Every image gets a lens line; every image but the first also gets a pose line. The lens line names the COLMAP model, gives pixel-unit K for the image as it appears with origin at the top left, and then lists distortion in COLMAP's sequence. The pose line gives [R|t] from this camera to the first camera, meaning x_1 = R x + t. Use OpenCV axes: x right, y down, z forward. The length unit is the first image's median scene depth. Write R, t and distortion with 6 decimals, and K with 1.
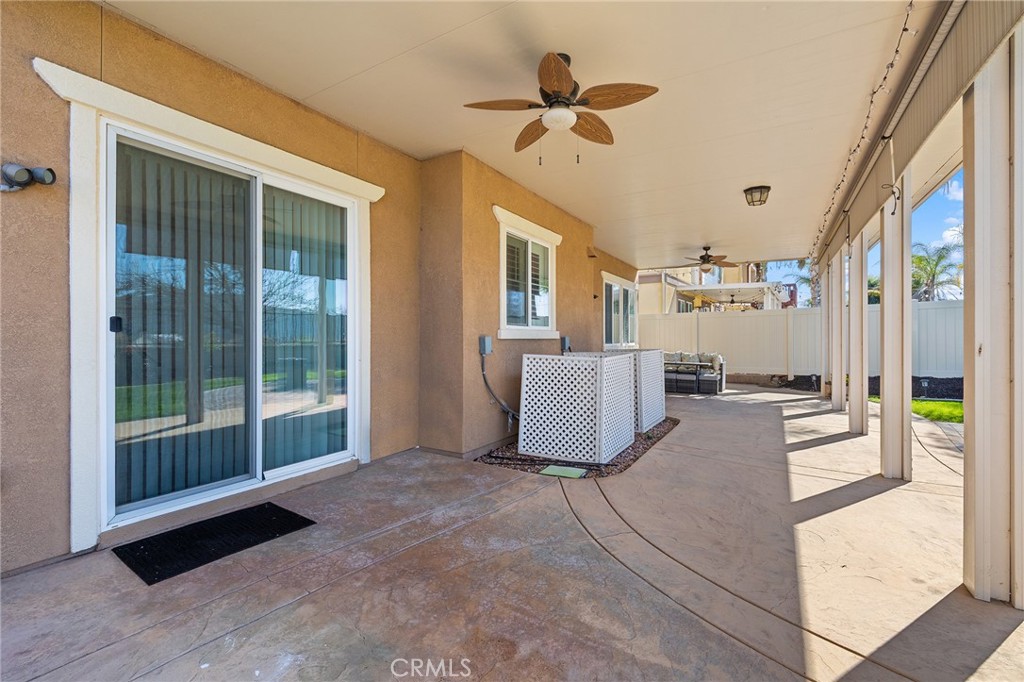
lens RADIAL K [[435.8, 0, 511.3], [0, 435.8, 339.6], [0, 0, 1]] dist [0.000523, 0.000524]
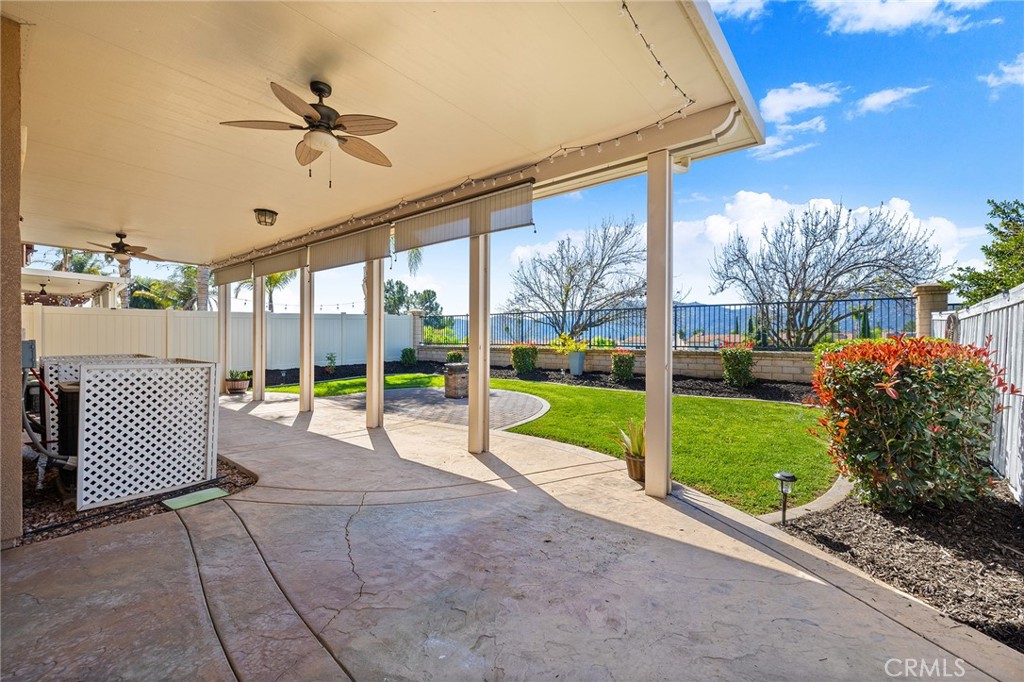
lens RADIAL K [[435.8, 0, 510.4], [0, 435.8, 340.4], [0, 0, 1]] dist [0.000523, 0.000524]
pose [[0.126646, 0.003177, 0.991943, -0.622900], [-0.003490, 0.999990, -0.002758, -0.006816], [-0.991942, -0.003113, 0.126656, 0.265373]]
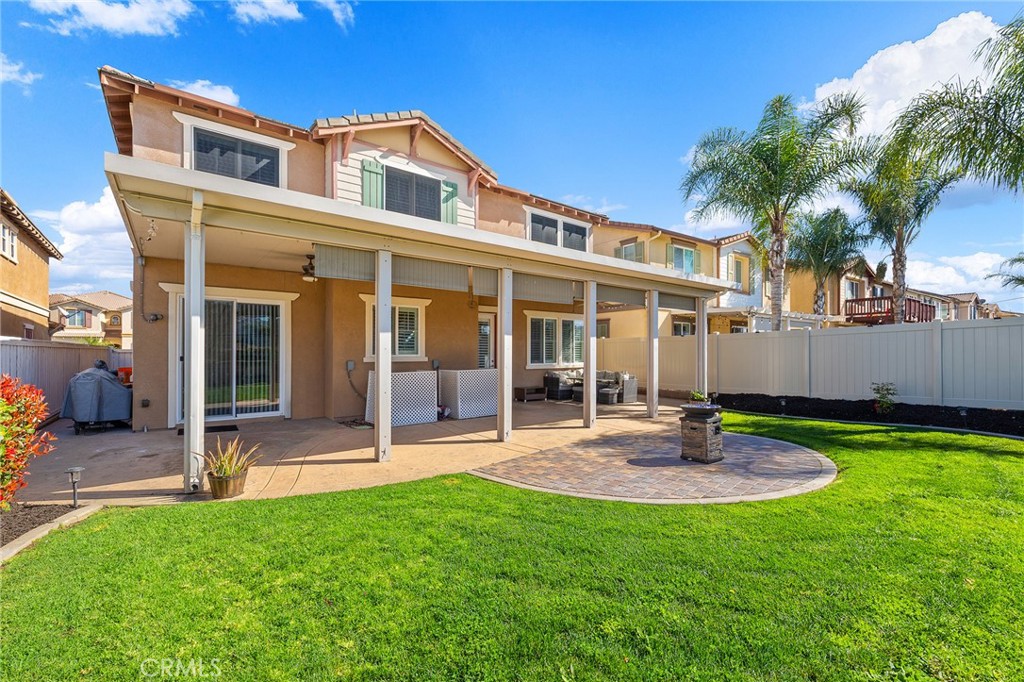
lens RADIAL K [[435.8, 0, 508.9], [0, 435.8, 350.3], [0, 0, 1]] dist [0.000523, 0.000524]
pose [[0.934983, 0.000346, -0.354691, 1.420655], [-0.002796, 0.999976, -0.006396, -0.048914], [0.354681, 0.006972, 0.934962, -0.648263]]
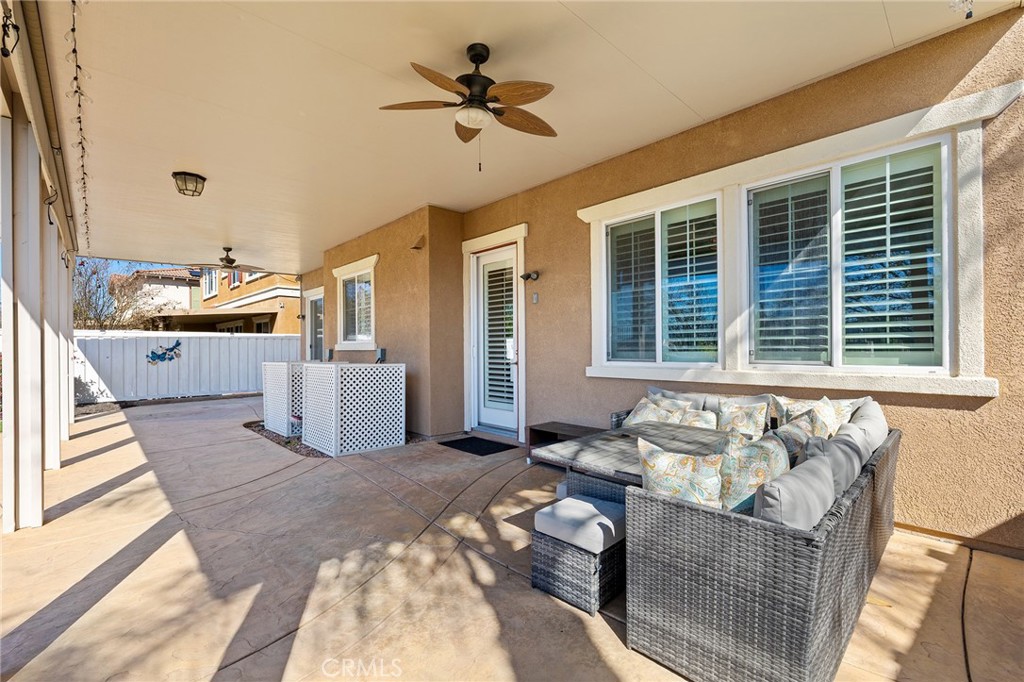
lens RADIAL K [[435.8, 0, 508.1], [0, 435.8, 351.1], [0, 0, 1]] dist [0.000523, 0.000524]
pose [[-0.259625, 0.004844, -0.965697, 1.539311], [0.001562, 0.999988, 0.004596, -0.005281], [0.965708, -0.000316, -0.259630, 2.297608]]
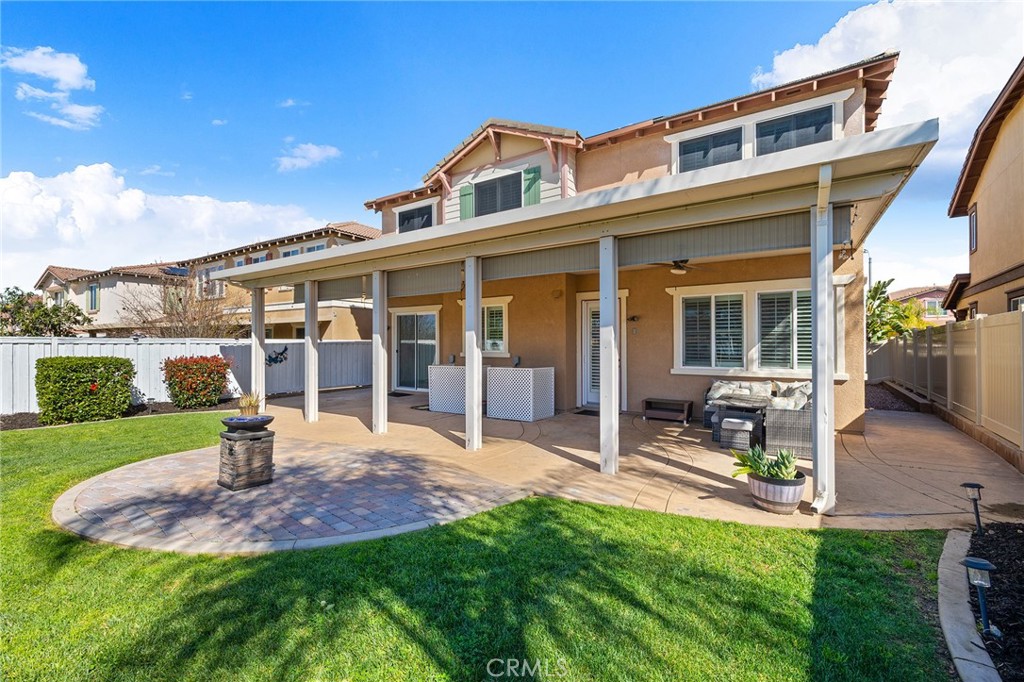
lens RADIAL K [[435.8, 0, 505.7], [0, 435.8, 339.4], [0, 0, 1]] dist [0.000523, 0.000524]
pose [[-0.053472, -0.007912, -0.998538, 2.562907], [-0.001892, 0.999968, -0.007822, -0.083228], [0.998568, 0.001471, -0.053485, 1.537531]]
